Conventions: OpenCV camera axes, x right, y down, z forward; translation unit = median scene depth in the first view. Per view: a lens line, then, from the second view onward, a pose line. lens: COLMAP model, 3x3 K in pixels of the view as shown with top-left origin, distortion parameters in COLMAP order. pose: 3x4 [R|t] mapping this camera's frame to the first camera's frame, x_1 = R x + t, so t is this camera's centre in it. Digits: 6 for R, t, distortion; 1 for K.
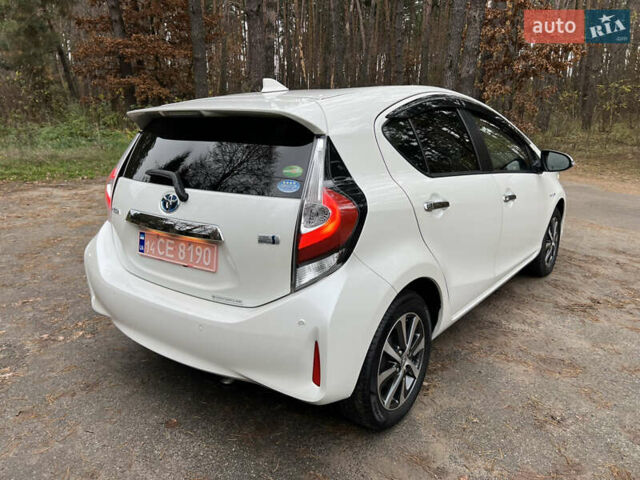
lens RADIAL K [[479.0, 0, 320.0], [0, 479.0, 240.0], [0, 0, 1]] dist [0.056975, -0.061066]
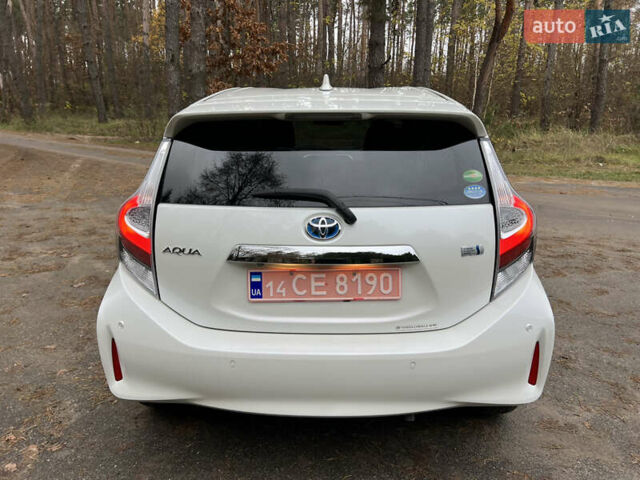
lens RADIAL K [[479.0, 0, 320.0], [0, 479.0, 240.0], [0, 0, 1]] dist [0.056975, -0.061066]
pose [[0.811007, -0.146668, 0.566353, -0.785255], [0.141207, 0.988518, 0.053789, -0.102276], [-0.567739, 0.036350, 0.822406, 0.354375]]
